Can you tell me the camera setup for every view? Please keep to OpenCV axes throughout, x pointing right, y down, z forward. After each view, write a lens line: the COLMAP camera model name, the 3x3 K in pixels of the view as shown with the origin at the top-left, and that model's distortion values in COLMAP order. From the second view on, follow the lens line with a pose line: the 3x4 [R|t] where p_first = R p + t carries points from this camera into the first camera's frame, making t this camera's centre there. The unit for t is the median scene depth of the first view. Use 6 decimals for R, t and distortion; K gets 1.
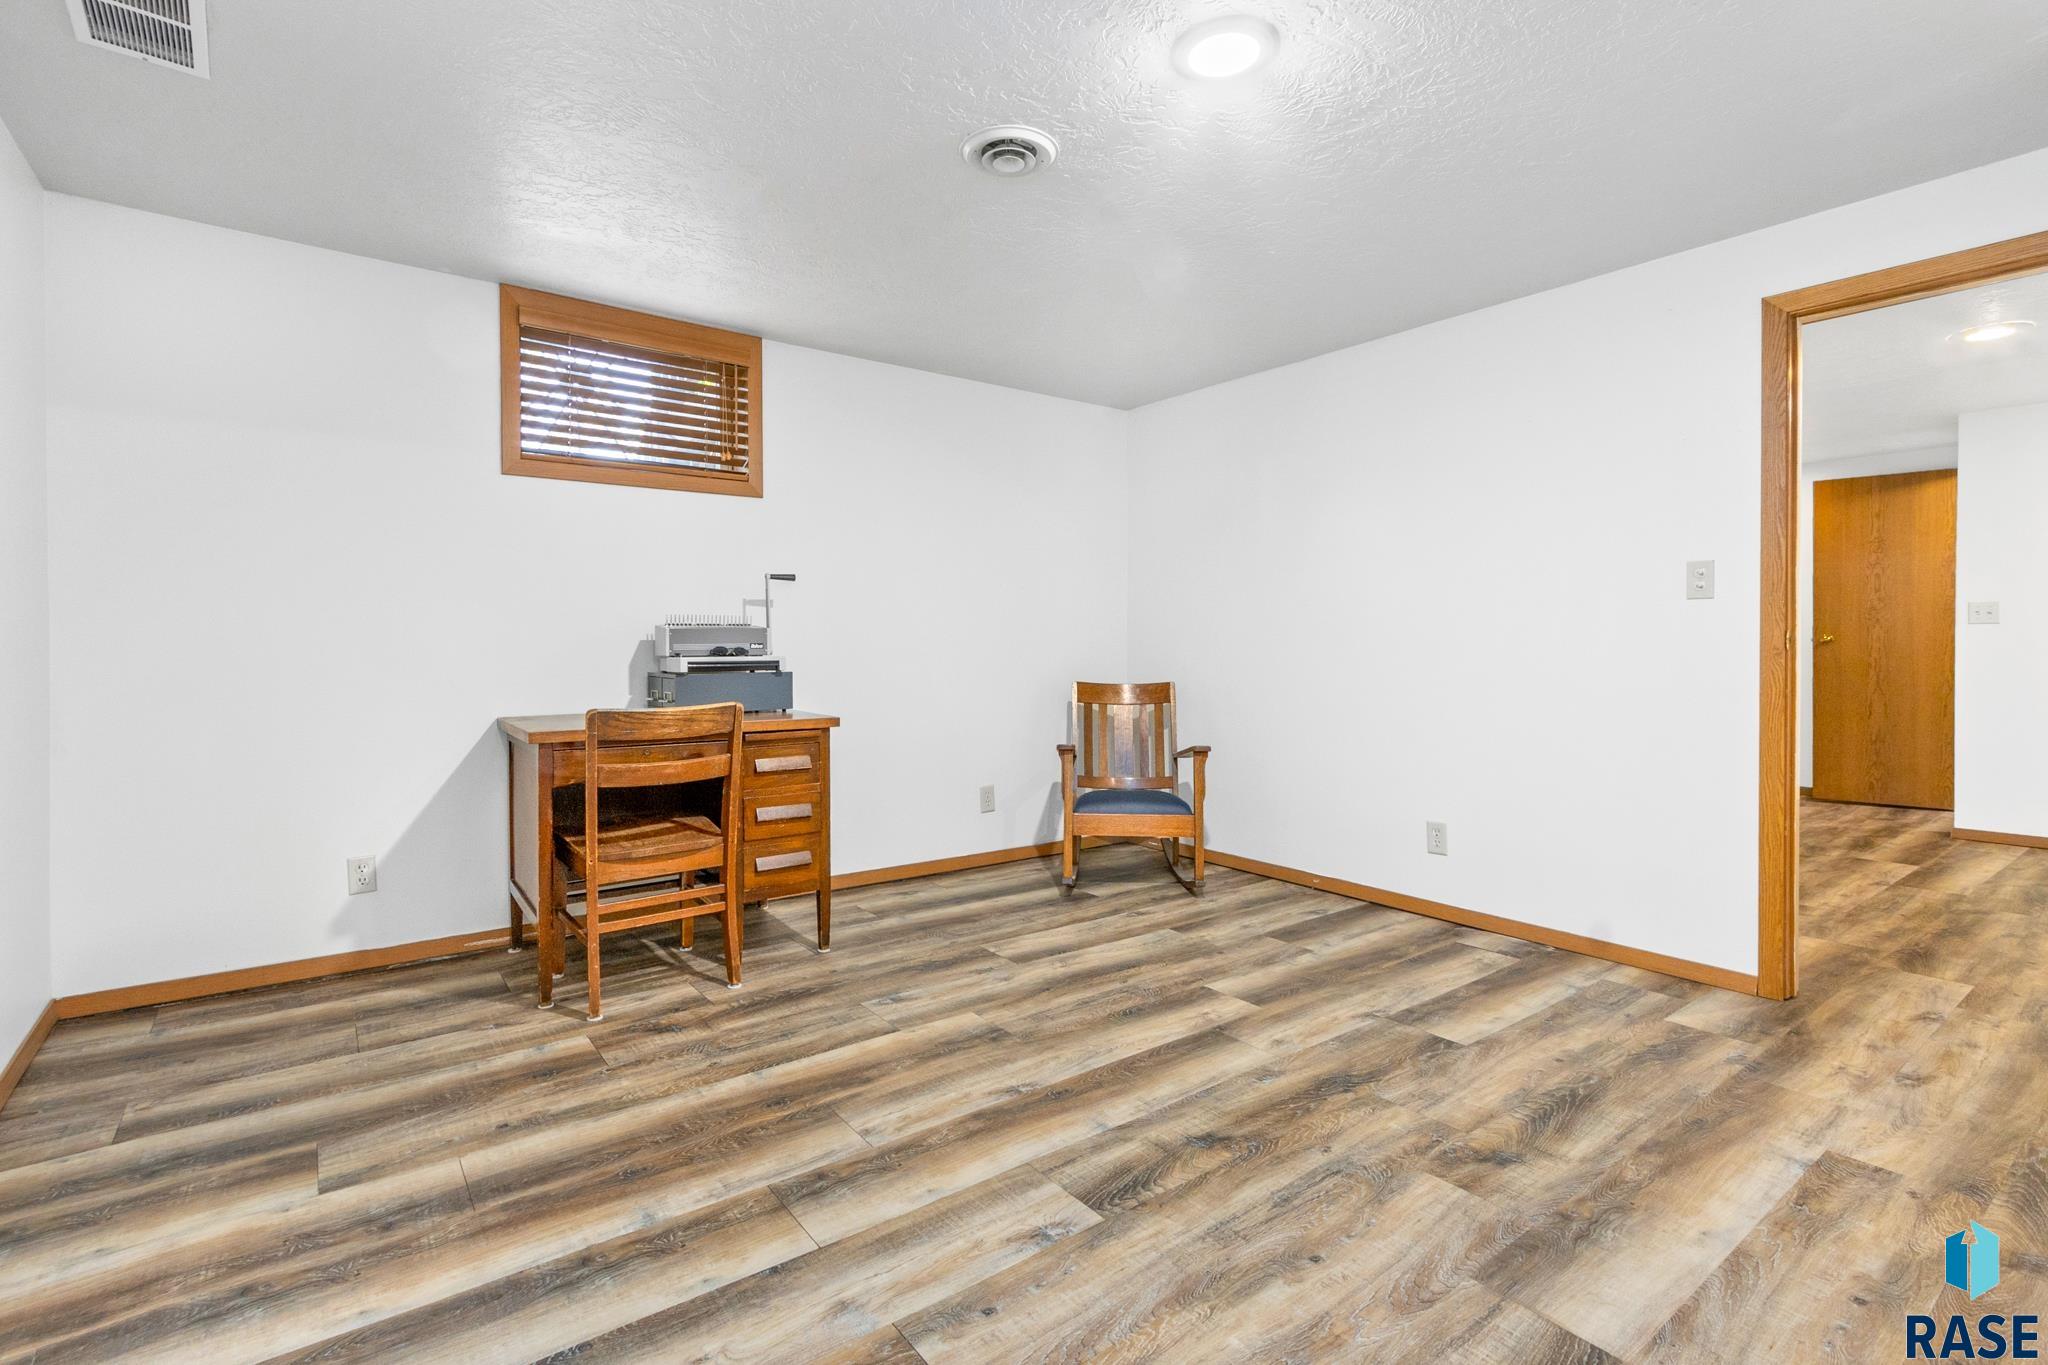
lens RADIAL K [[953.2, 0, 1028.0], [0, 953.2, 663.4], [0, 0, 1]] dist [0.000915, -0.000997]
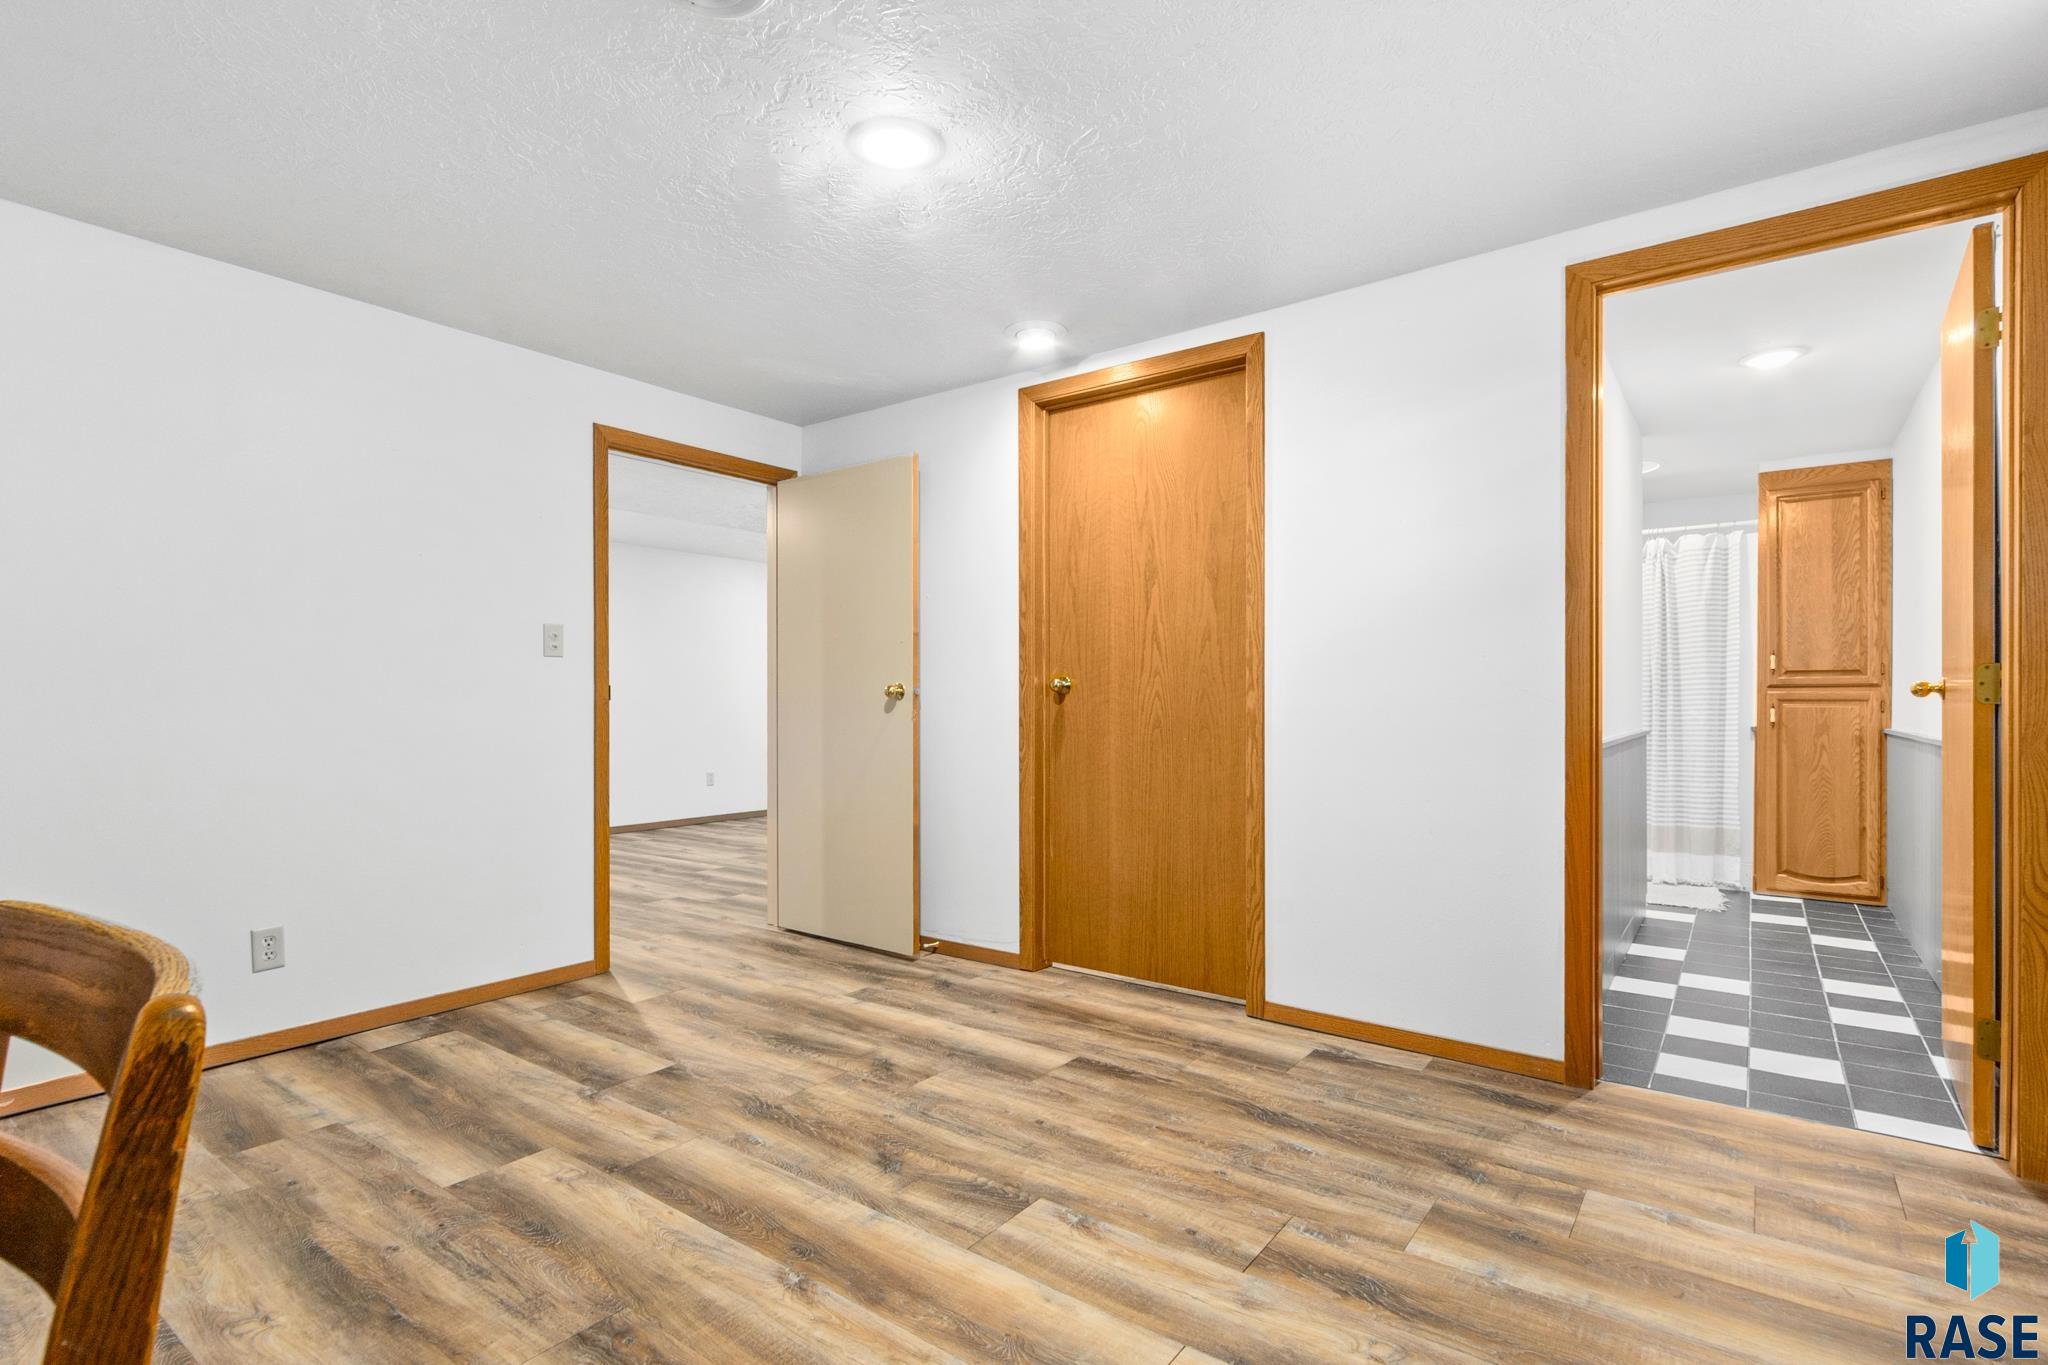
lens RADIAL K [[953.2, 0, 1031.3], [0, 953.2, 695.9], [0, 0, 1]] dist [0.000915, -0.000997]
pose [[-0.272828, 0.005405, 0.962048, -0.722263], [0.024363, 0.999702, 0.001293, -0.007532], [-0.961754, 0.023791, -0.272879, 0.940655]]
